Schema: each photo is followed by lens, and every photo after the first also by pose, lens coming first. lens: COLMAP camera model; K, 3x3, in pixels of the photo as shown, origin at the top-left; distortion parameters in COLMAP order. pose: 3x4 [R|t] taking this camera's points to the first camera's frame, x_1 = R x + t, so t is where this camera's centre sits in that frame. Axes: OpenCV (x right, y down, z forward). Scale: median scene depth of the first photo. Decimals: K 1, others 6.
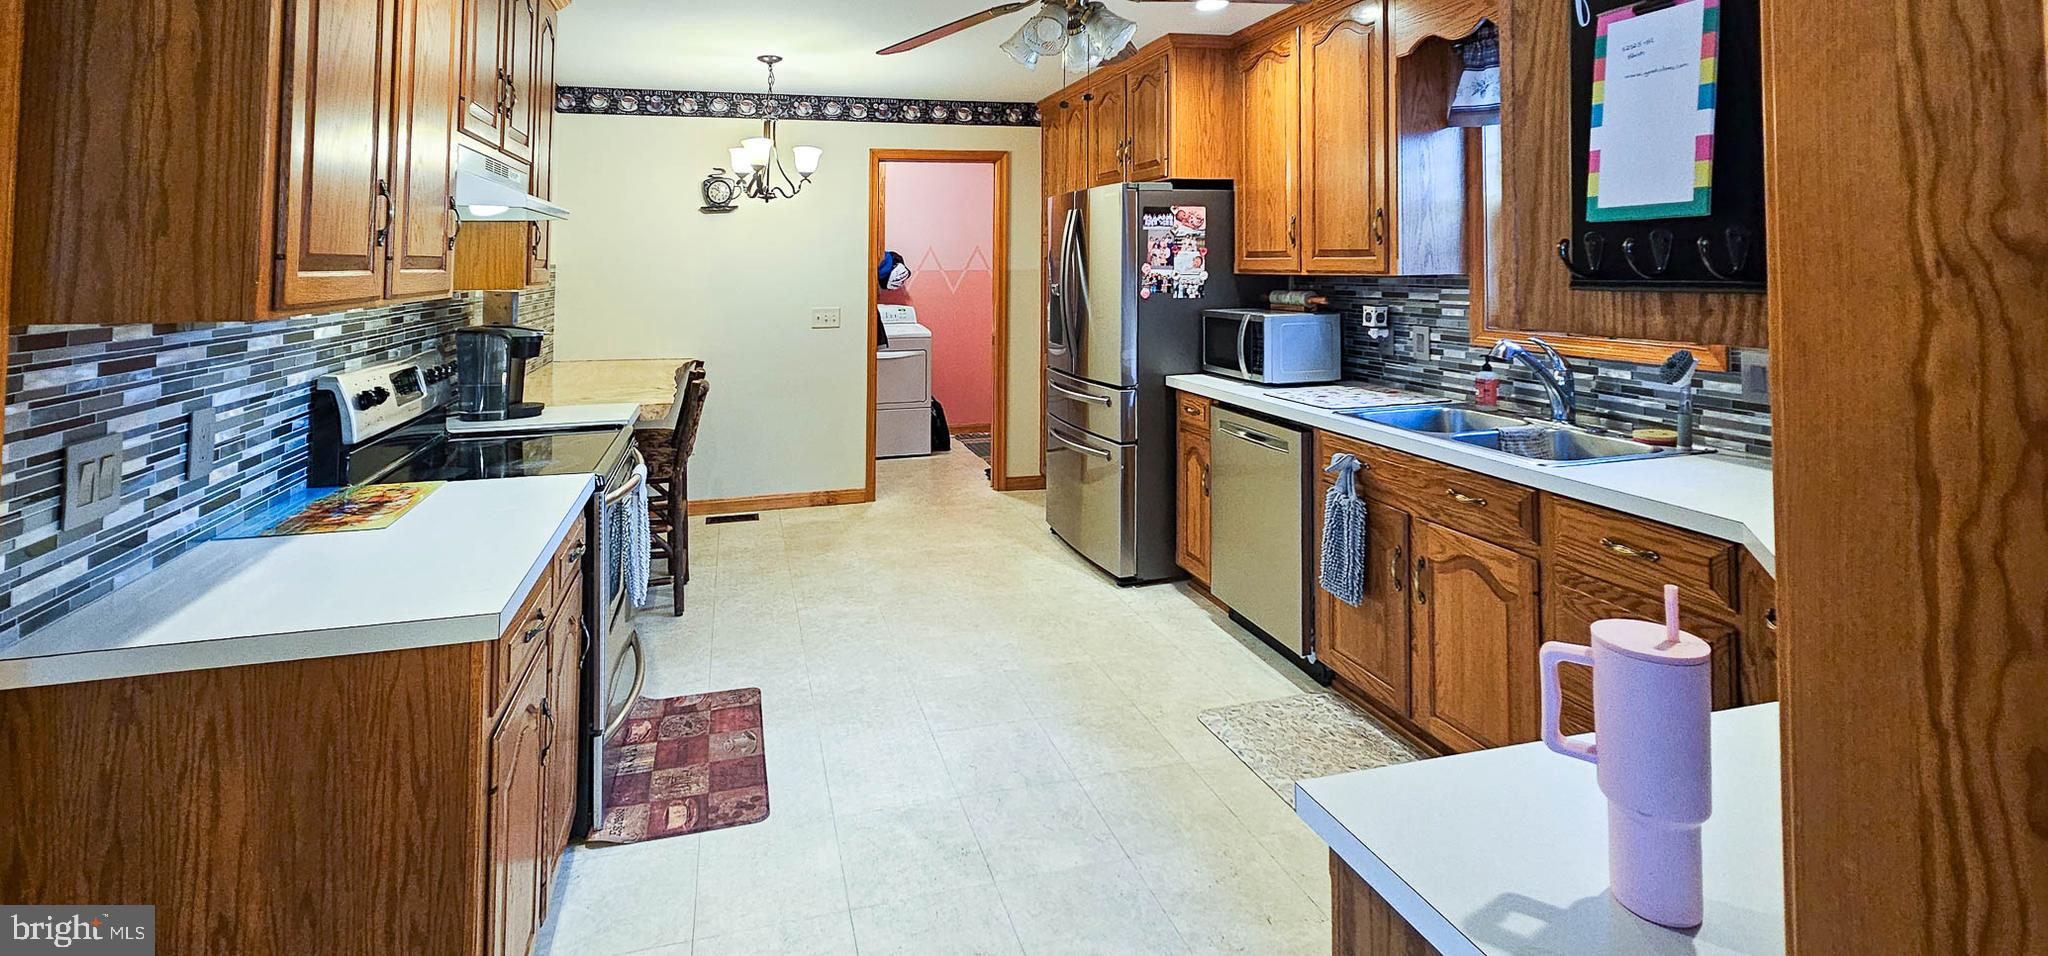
lens RADIAL K [[877.2, 0, 993.2], [0, 877.2, 231.3], [0, 0, 1]] dist [0.002276, 0.000396]
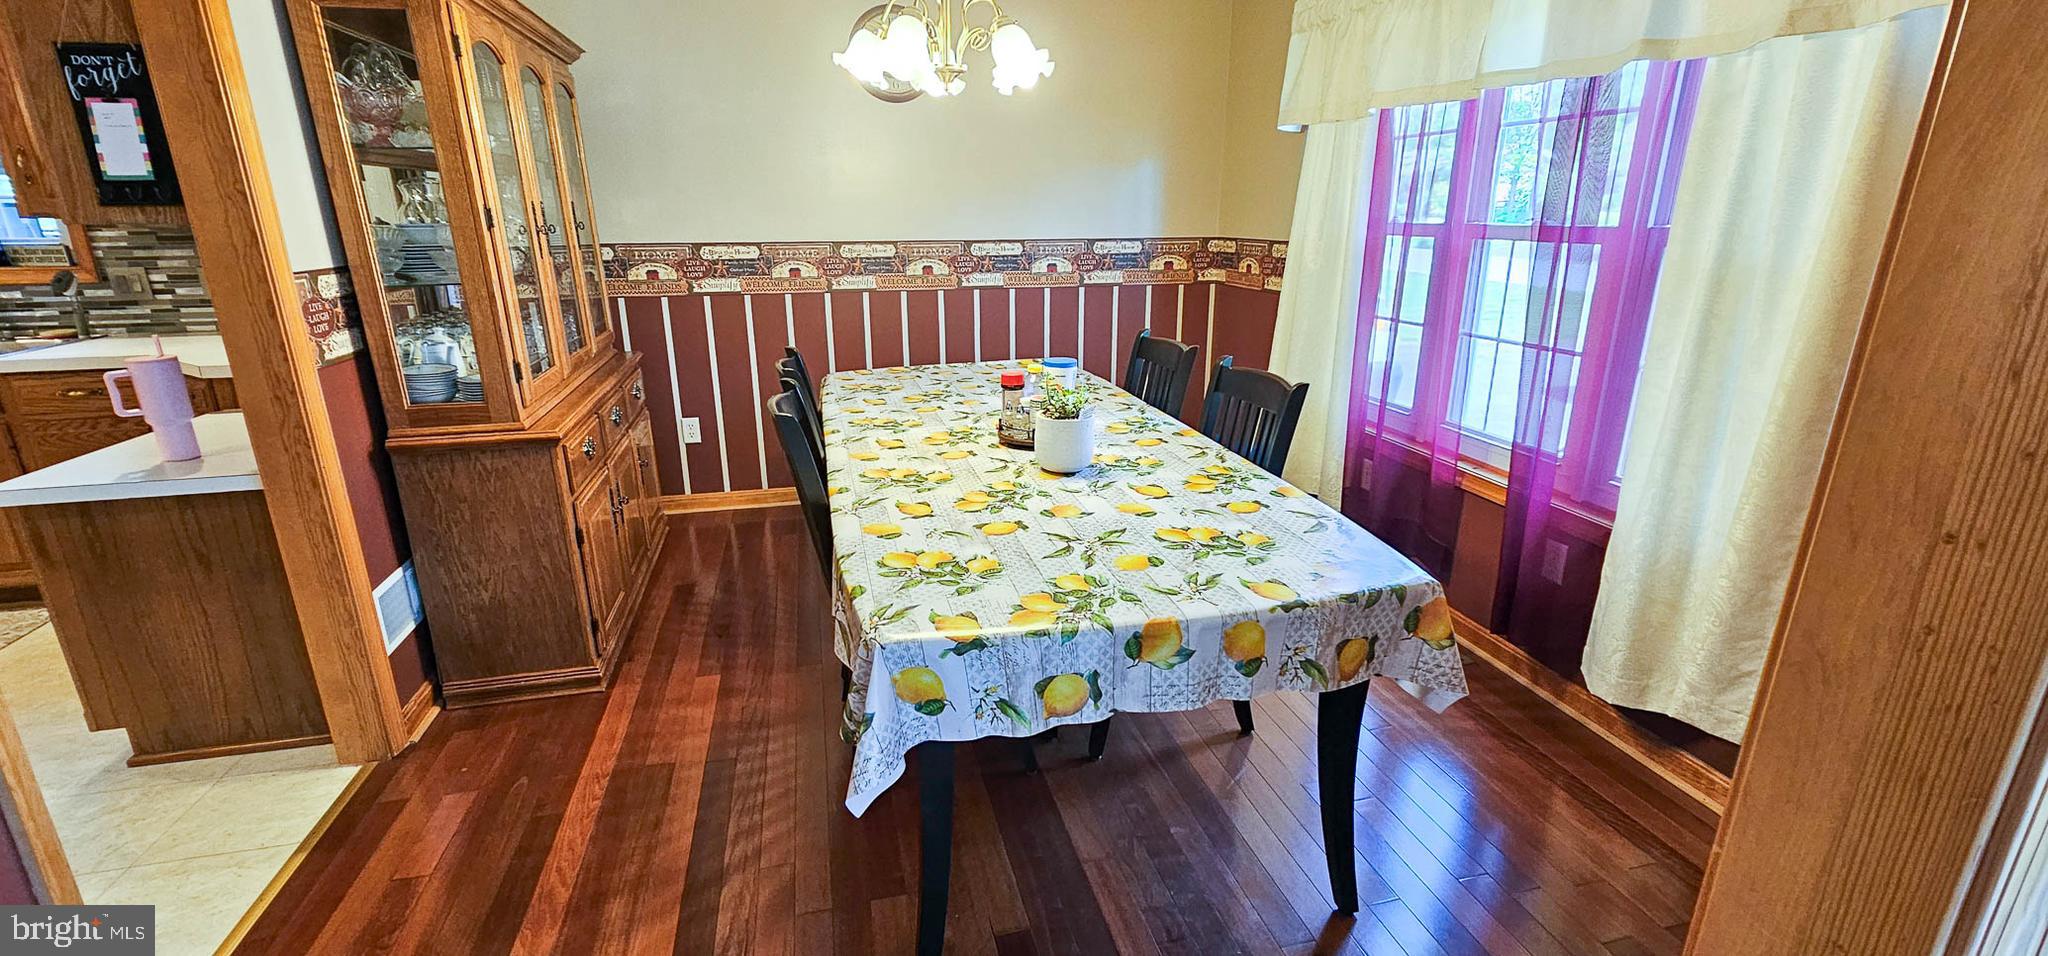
lens RADIAL K [[877.2, 0, 1023.4], [0, 877.2, 480.5], [0, 0, 1]] dist [0.002276, 0.000396]
pose [[0.012169, -0.292298, 0.956250, -1.098783], [-0.026876, 0.955879, 0.292527, 0.001805], [-0.999565, -0.029260, 0.003776, -0.956349]]
